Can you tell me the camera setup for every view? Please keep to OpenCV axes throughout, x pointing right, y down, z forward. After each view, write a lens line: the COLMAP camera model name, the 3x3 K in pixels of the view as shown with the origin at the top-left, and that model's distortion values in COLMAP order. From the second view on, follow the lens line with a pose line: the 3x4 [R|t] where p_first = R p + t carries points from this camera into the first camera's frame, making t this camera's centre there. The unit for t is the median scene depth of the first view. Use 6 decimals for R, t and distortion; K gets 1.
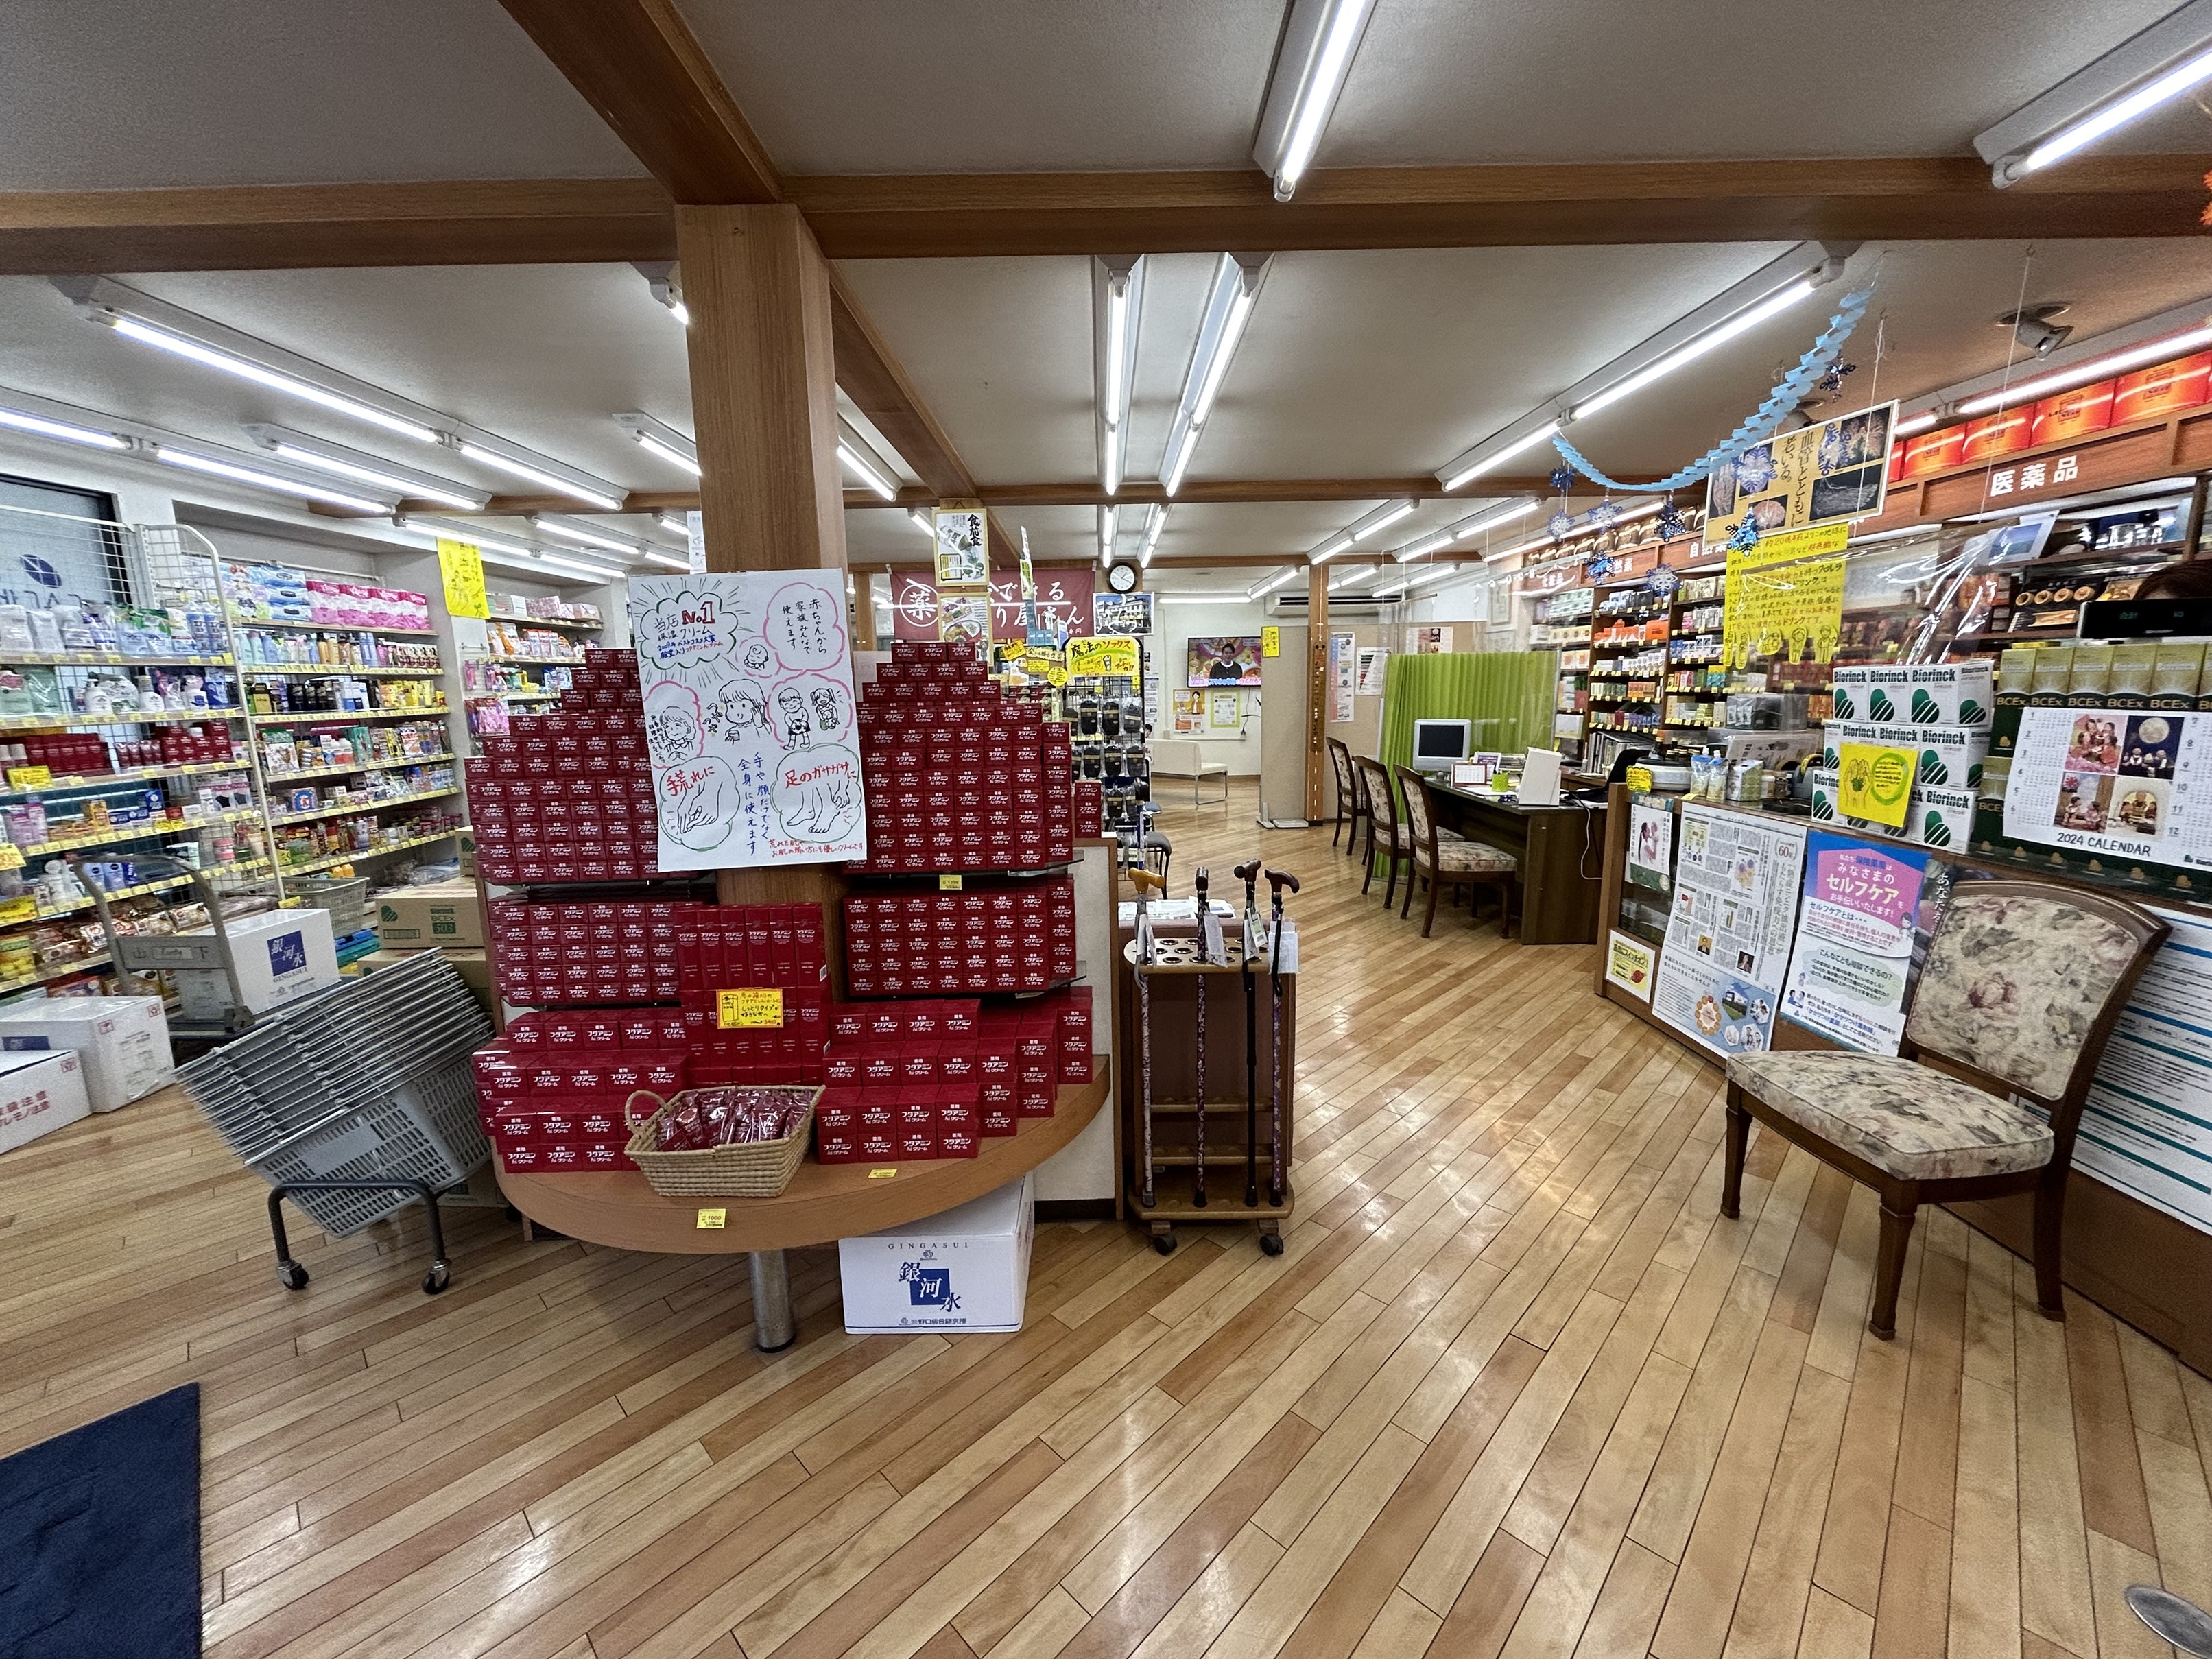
lens RADIAL K [[886.7, 0, 1106.0], [0, 886.7, 829.5], [0, 0, 1]] dist [0.002021, -0.000200]
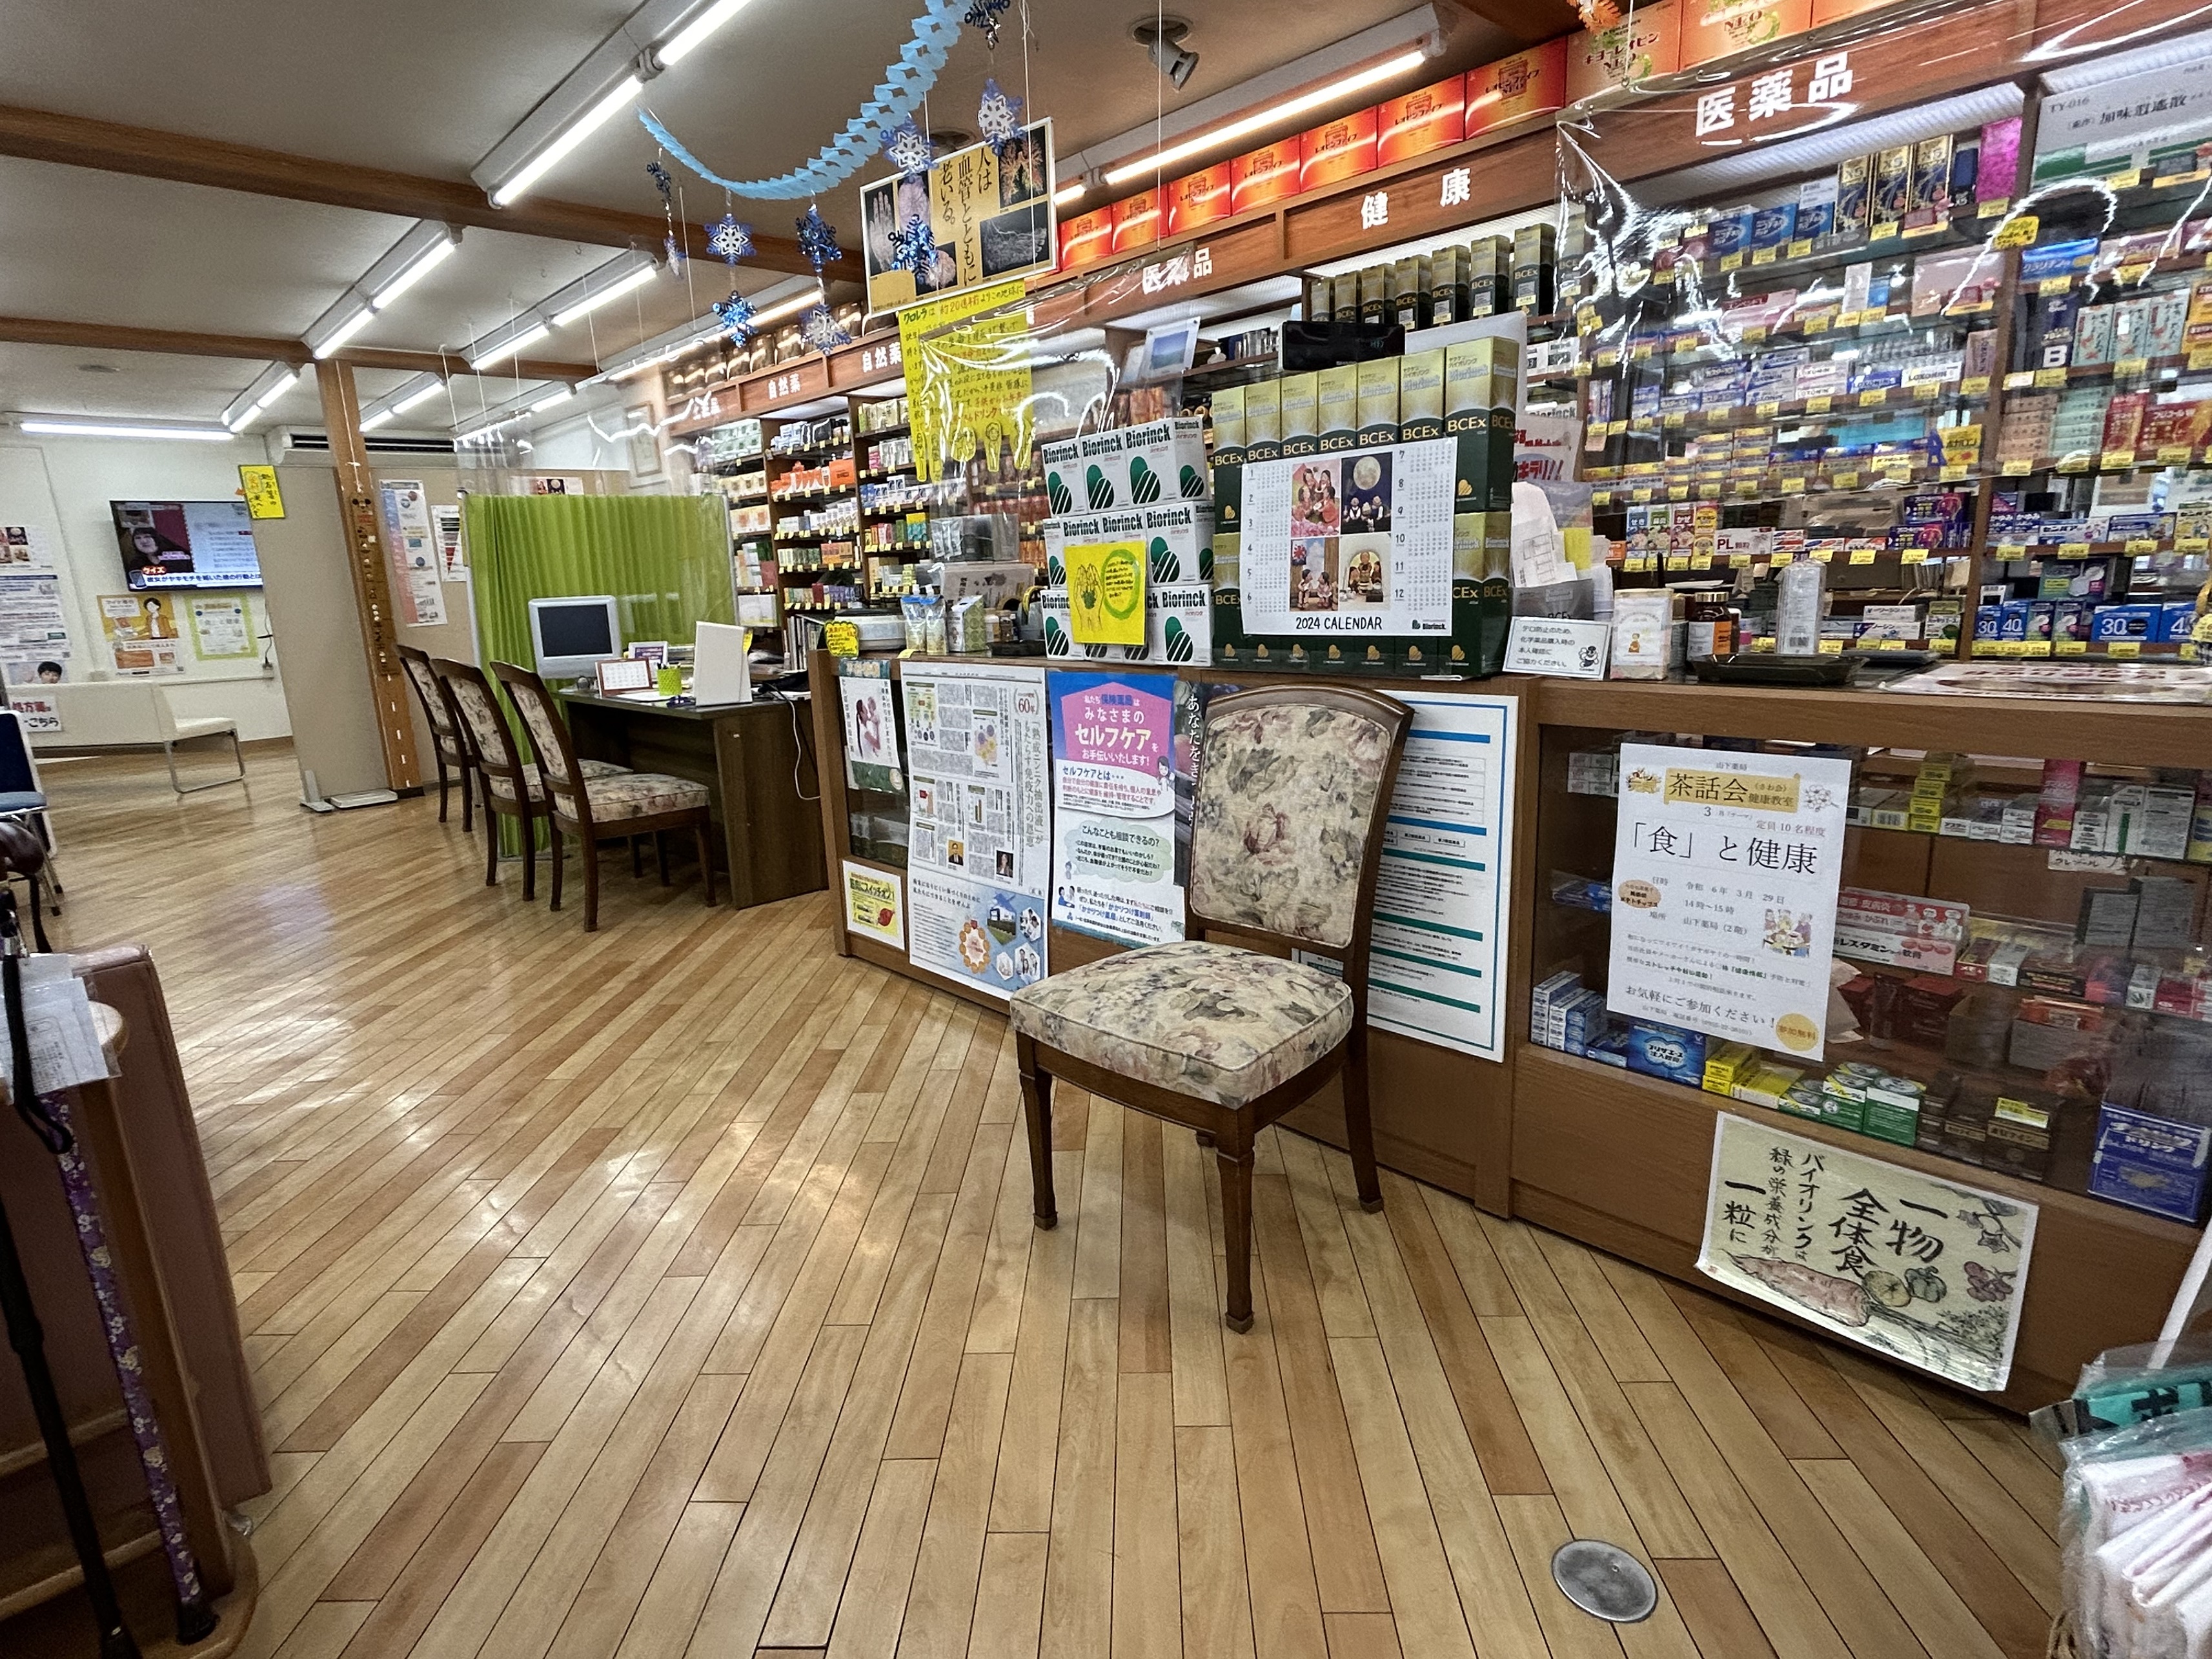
lens RADIAL K [[1162.7, 0, 1106.0], [0, 1162.7, 829.5], [0, 0, 1]] dist [0.011971, -0.028641]
pose [[0.731912, -0.161651, 0.661947, 0.144996], [0.141103, 0.986352, 0.084856, 0.049783], [-0.666629, 0.031296, 0.744732, 0.219489]]
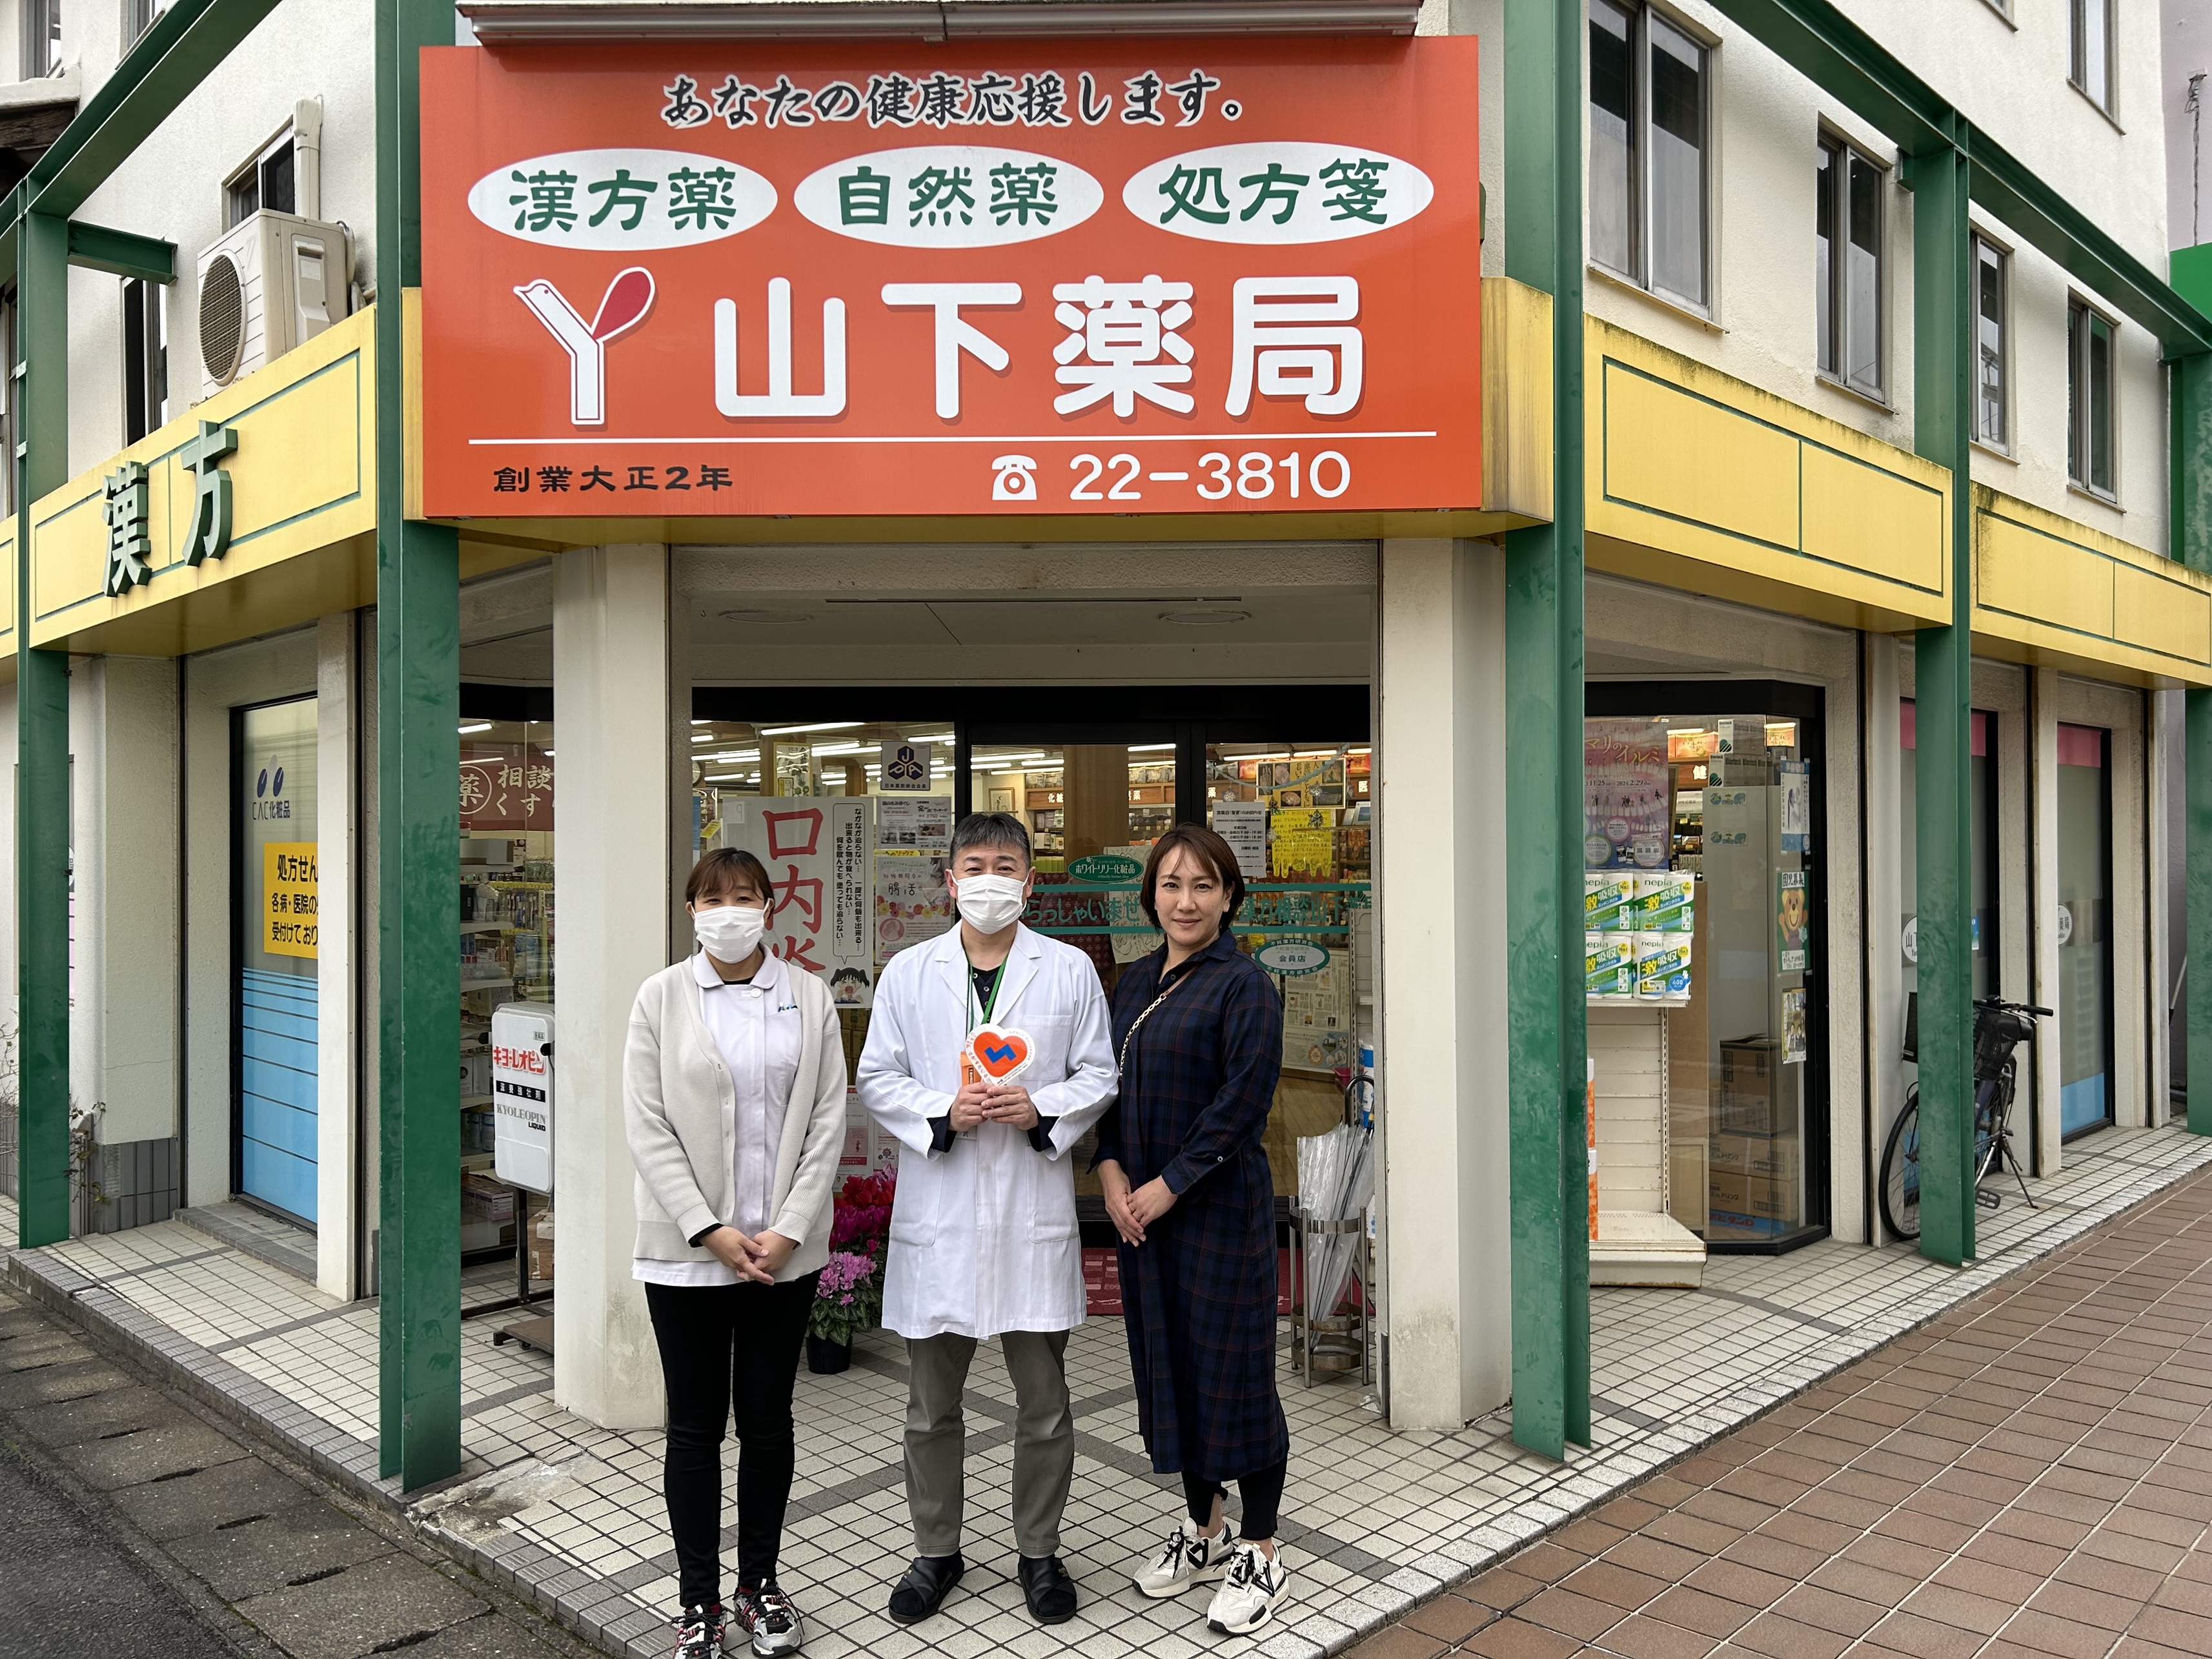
lens RADIAL K [[1655.4, 0, 1106.0], [0, 1655.4, 829.5], [0, 0, 1]] dist [0.041536, -0.045582]
pose [[0.709731, 0.019265, 0.704210, -2.249933], [0.110292, 0.984261, -0.138083, 0.176721], [-0.695786, 0.175670, 0.696435, -1.315347]]
